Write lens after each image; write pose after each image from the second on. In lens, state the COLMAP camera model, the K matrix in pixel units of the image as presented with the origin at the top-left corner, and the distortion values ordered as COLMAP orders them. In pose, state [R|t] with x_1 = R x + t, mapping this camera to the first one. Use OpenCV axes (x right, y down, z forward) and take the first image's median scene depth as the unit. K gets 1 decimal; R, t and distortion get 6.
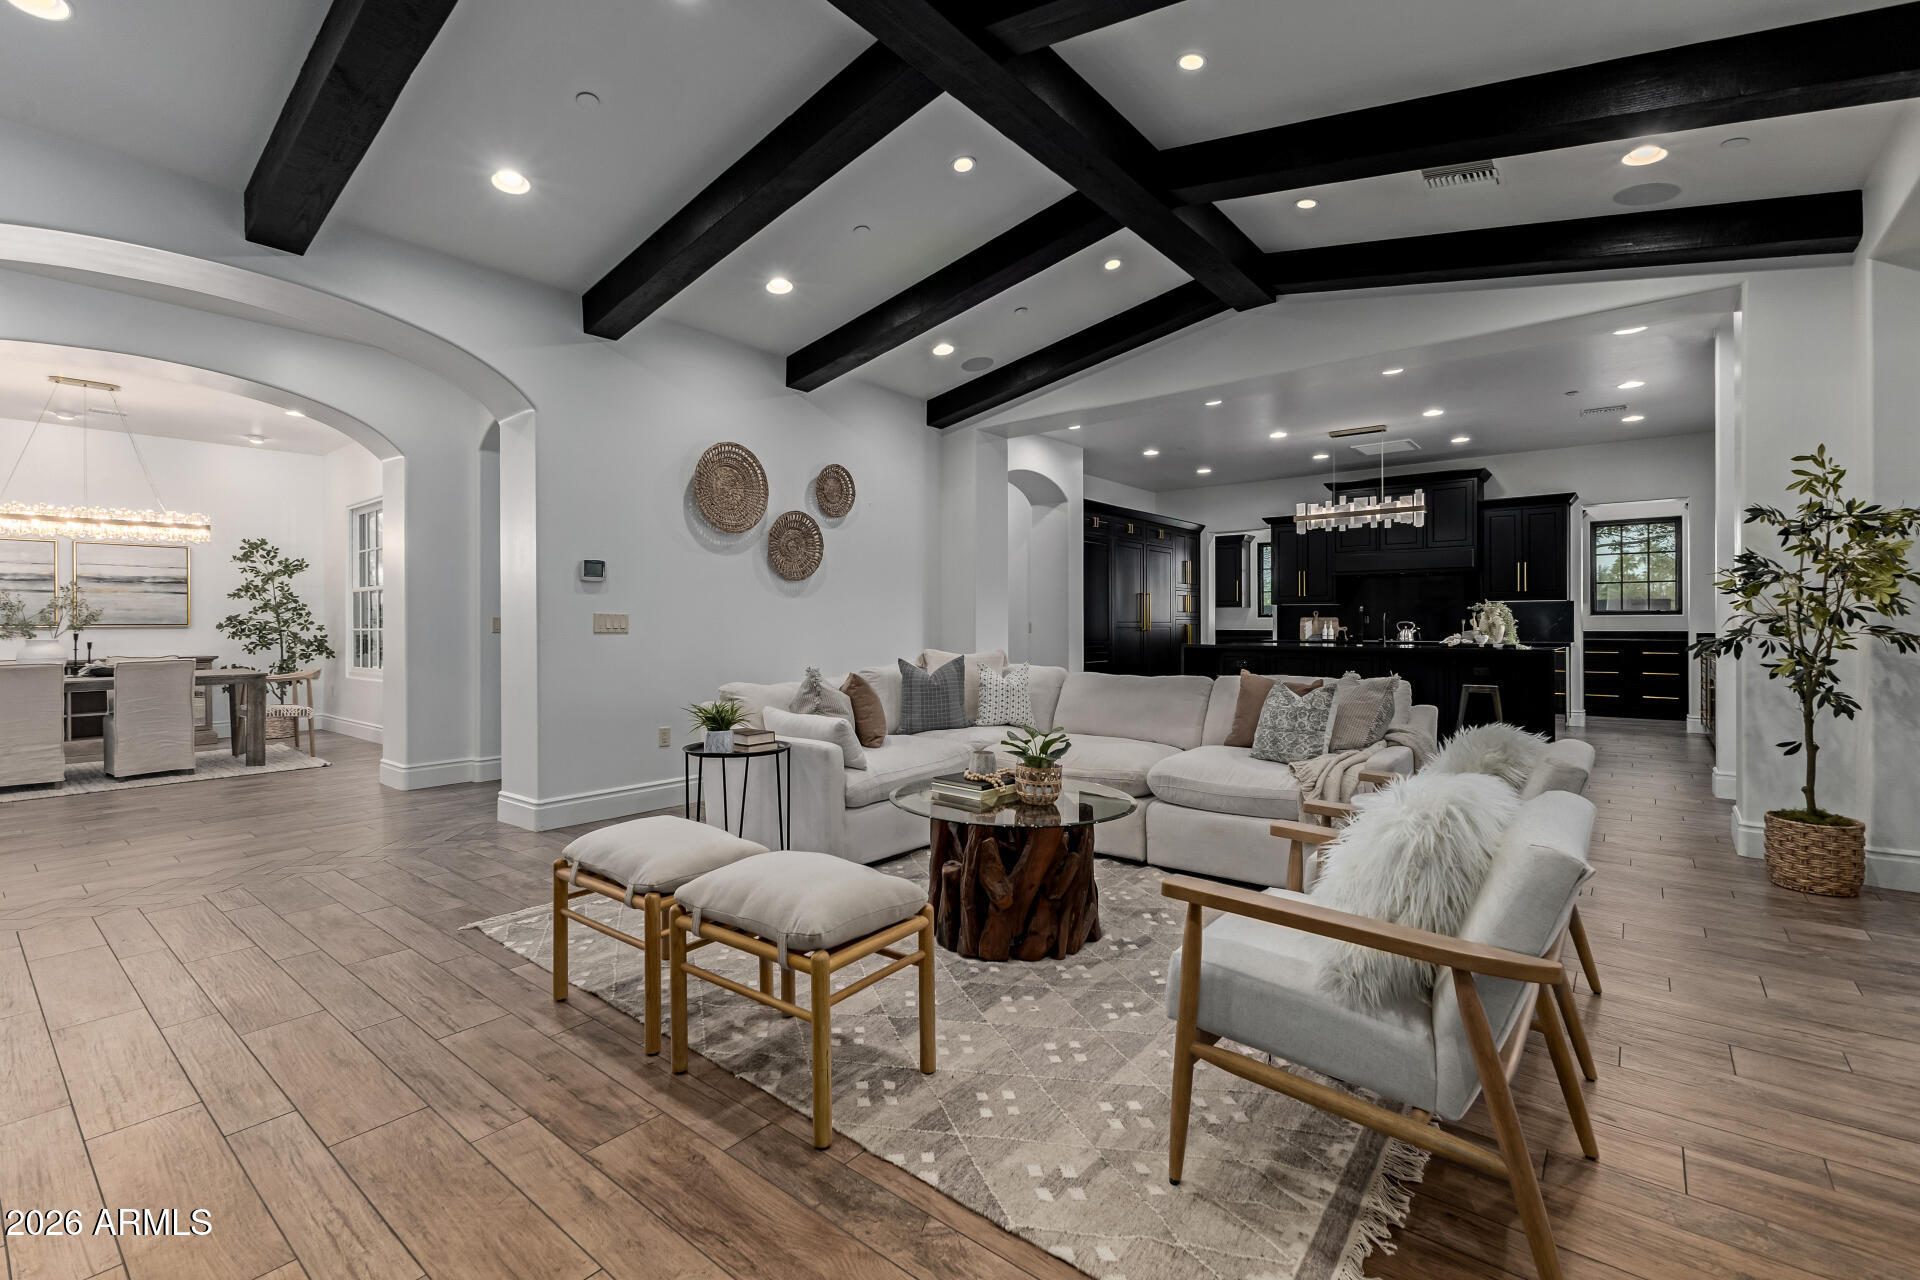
lens RADIAL K [[841.4, 0, 963.4], [0, 841.4, 618.5], [0, 0, 1]] dist [0.001679, 0.000544]
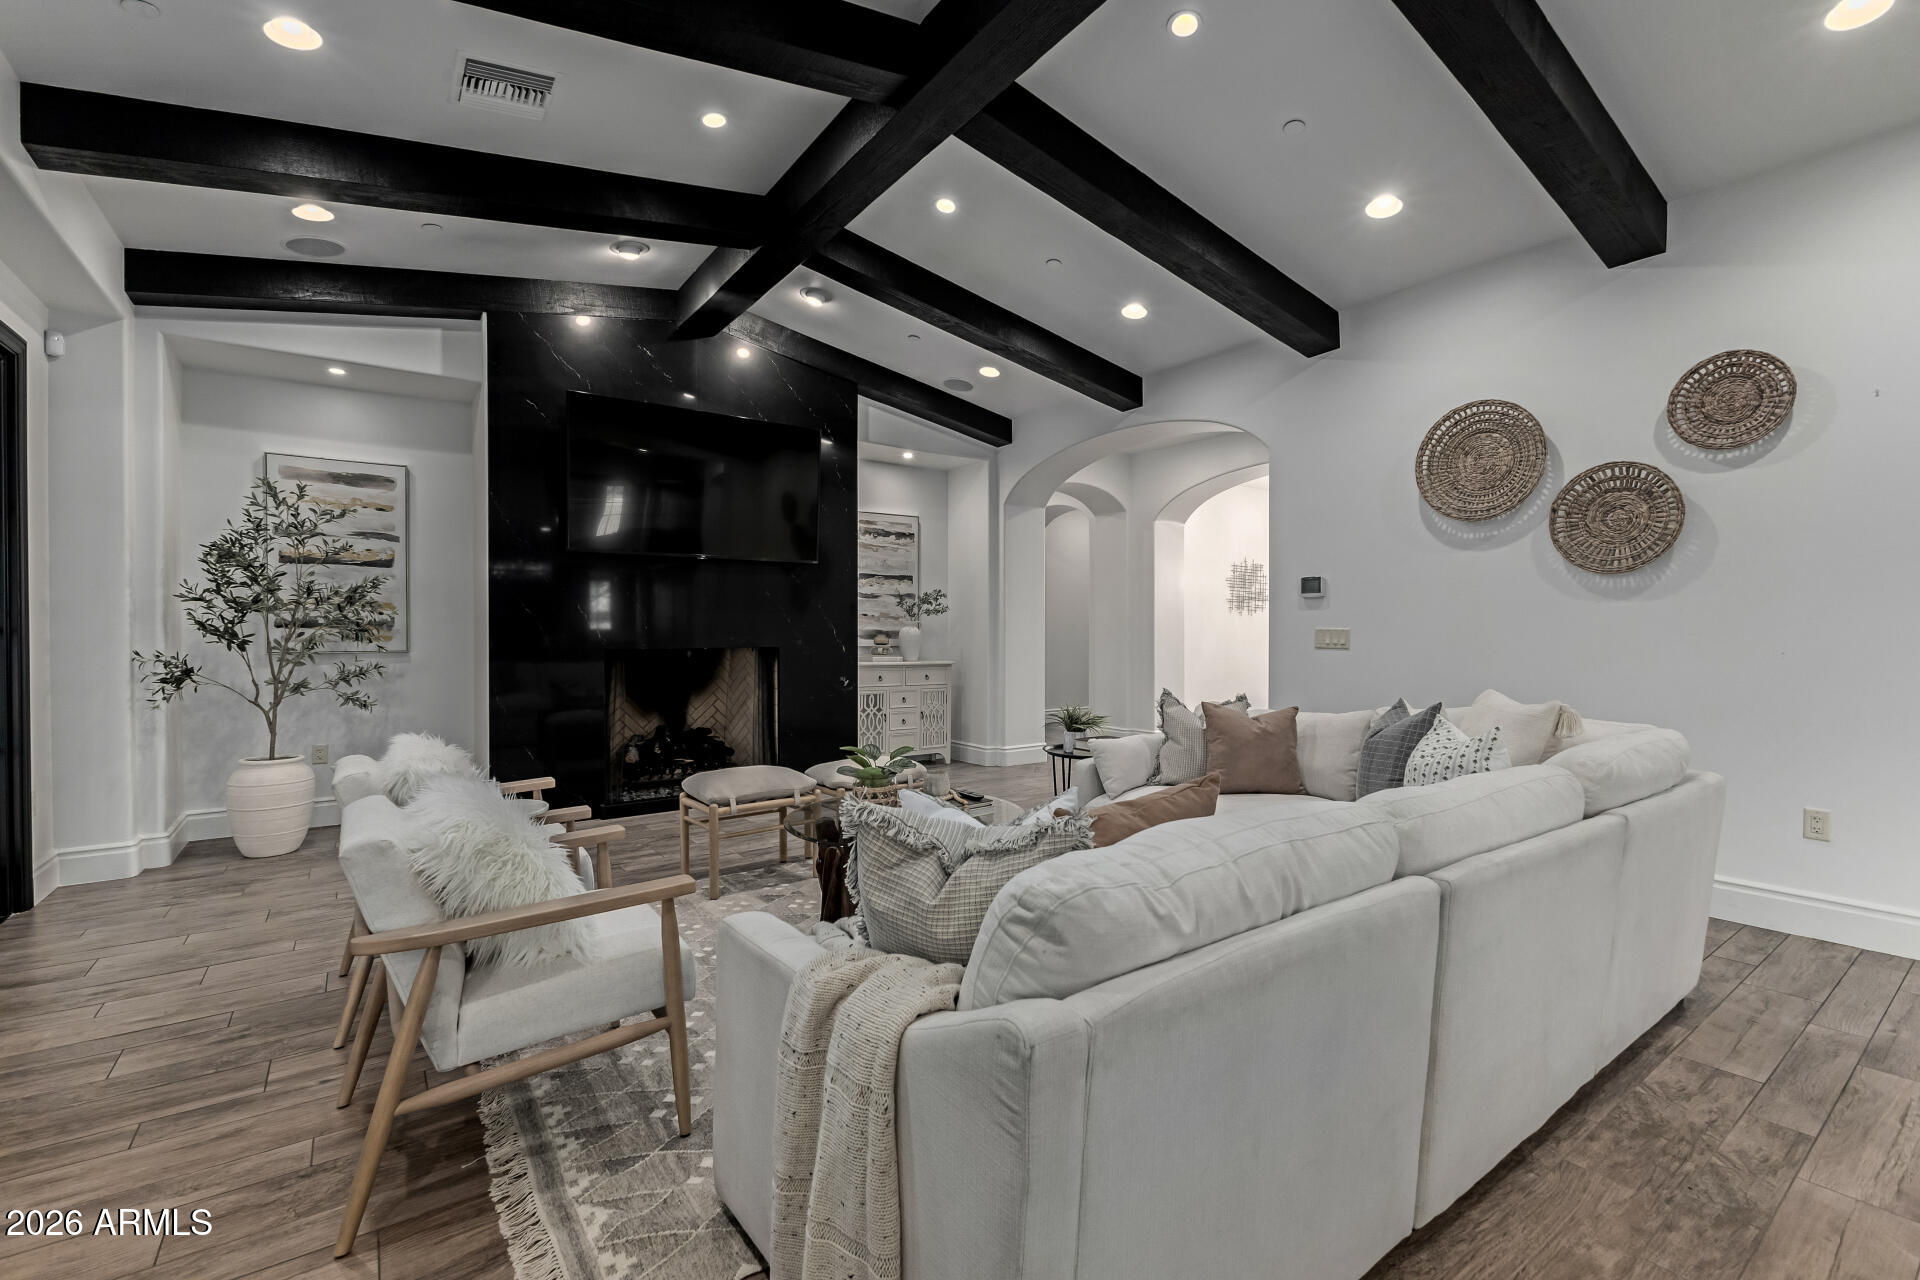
lens RADIAL K [[838.5, 0, 960.0], [0, 838.5, 640.0], [0, 0, 1]] dist [0.004189, -0.000281]
pose [[-0.264030, 0.014980, -0.964398, 0.734890], [0.007288, 0.999882, 0.013536, -0.010593], [0.964487, -0.003455, -0.264108, 0.959037]]
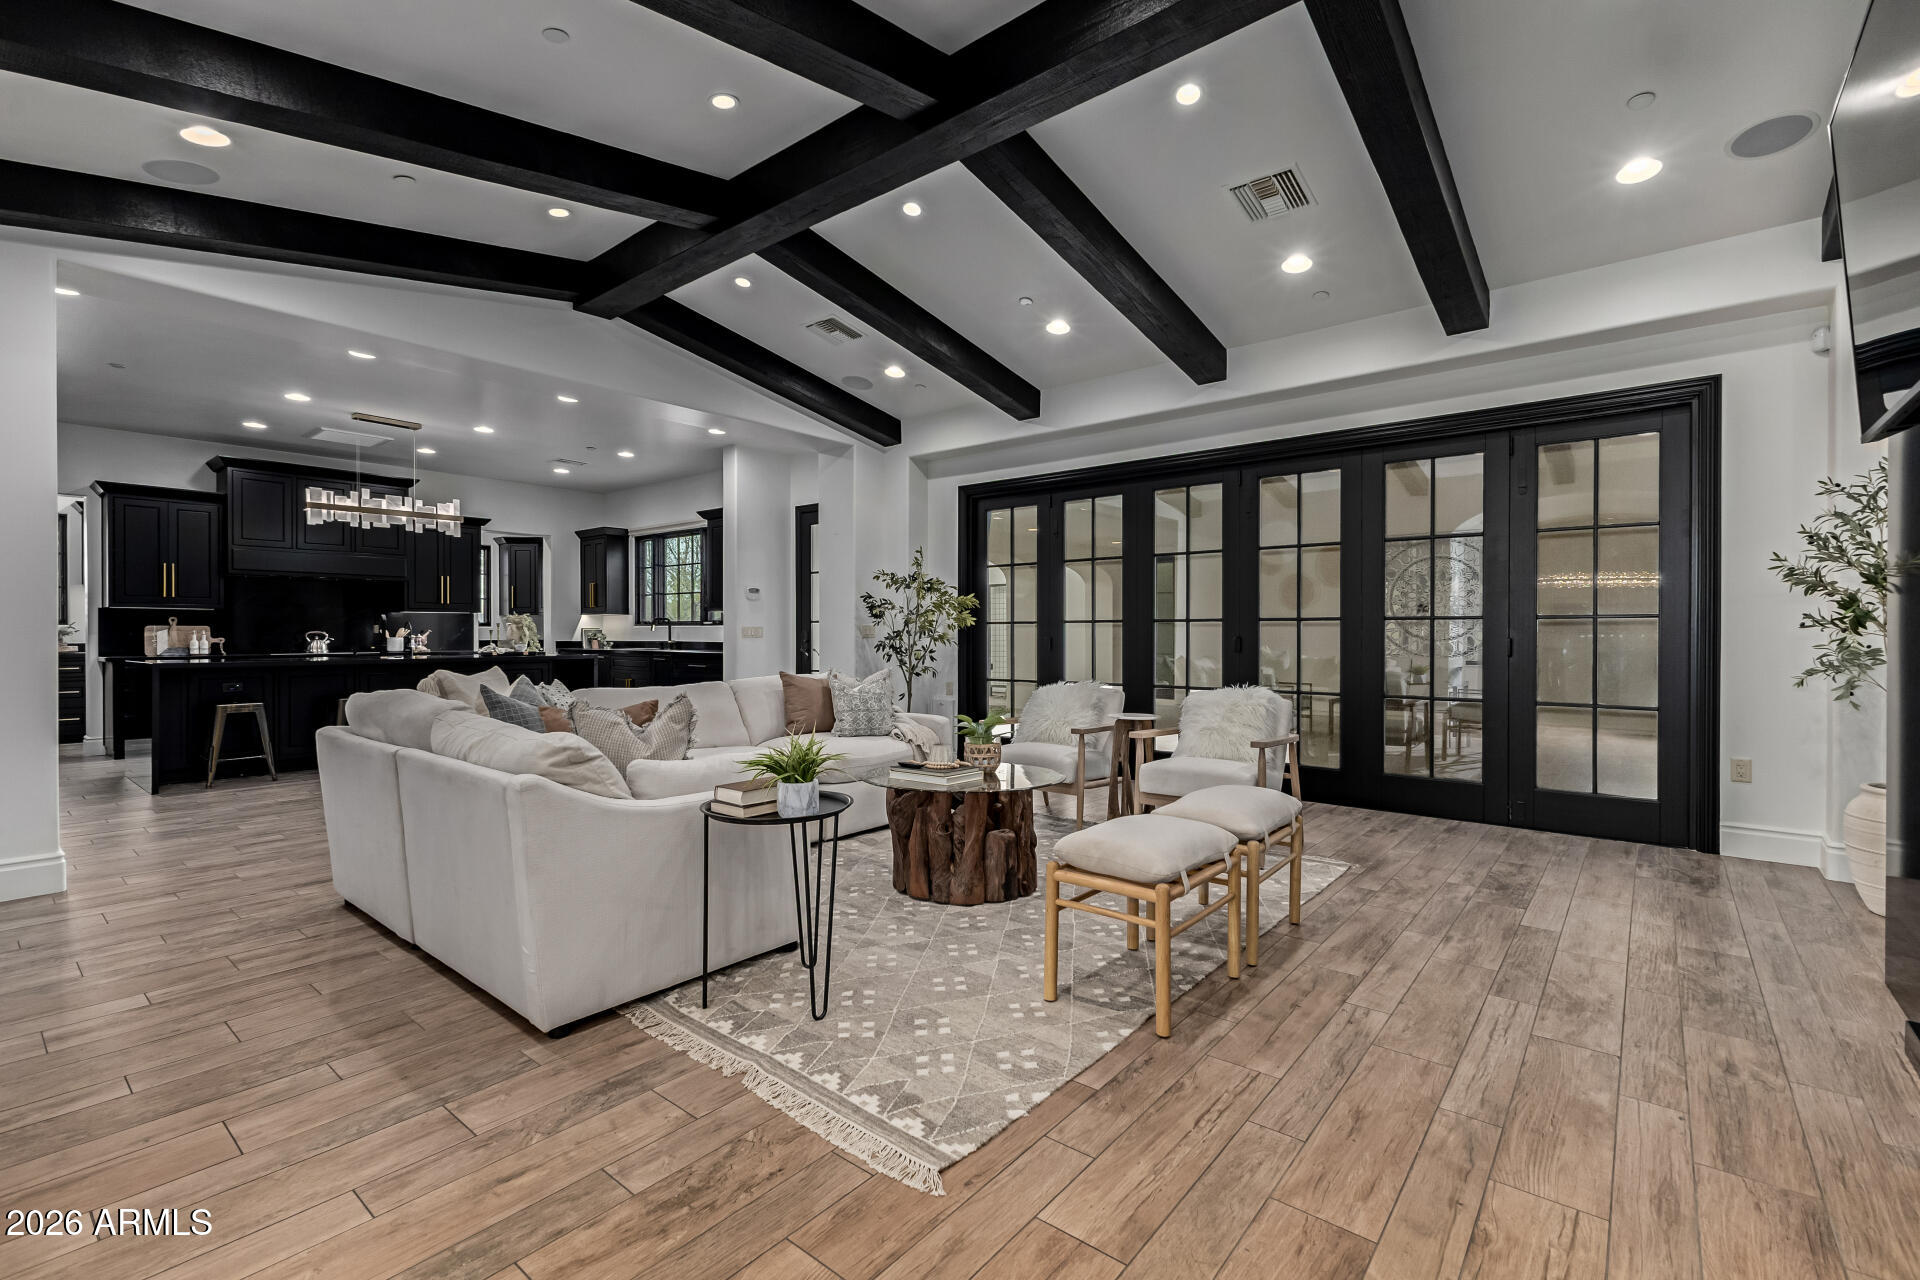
lens RADIAL K [[836.7, 0, 962.6], [0, 836.7, 631.9], [0, 0, 1]] dist [0.003729, 0.000317]
pose [[0.010944, 0.002706, 0.999936, -0.849599], [-0.004738, 0.999985, -0.002654, 0.007269], [-0.999929, -0.004709, 0.010957, 0.734467]]
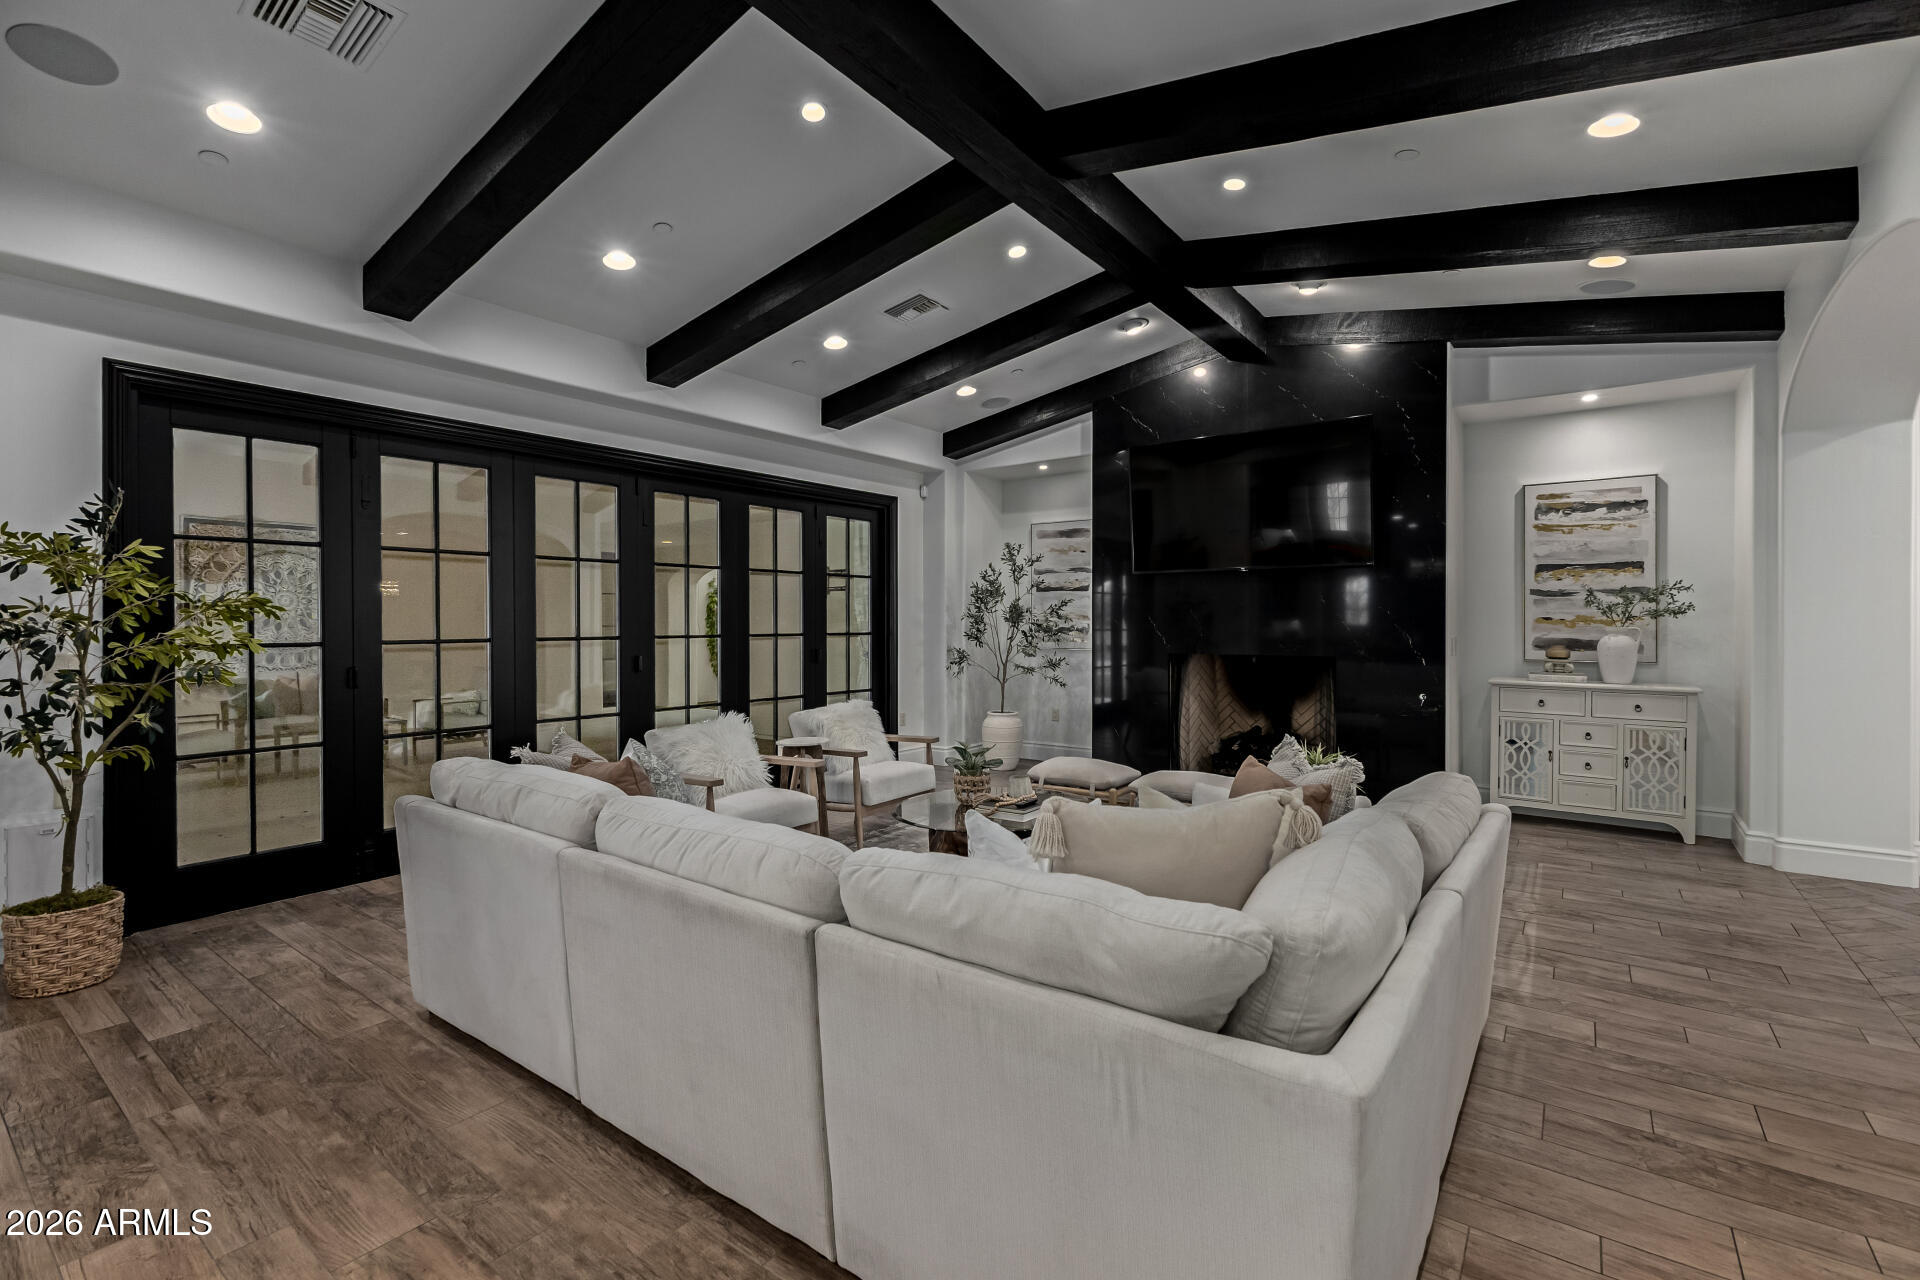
lens RADIAL K [[836.7, 0, 962.6], [0, 836.7, 631.9], [0, 0, 1]] dist [0.003729, 0.000317]
pose [[-0.999388, 0.005667, -0.034511, 0.078550], [0.005412, 0.999957, 0.007480, -0.034569], [0.034552, 0.007288, -0.999376, 1.603649]]
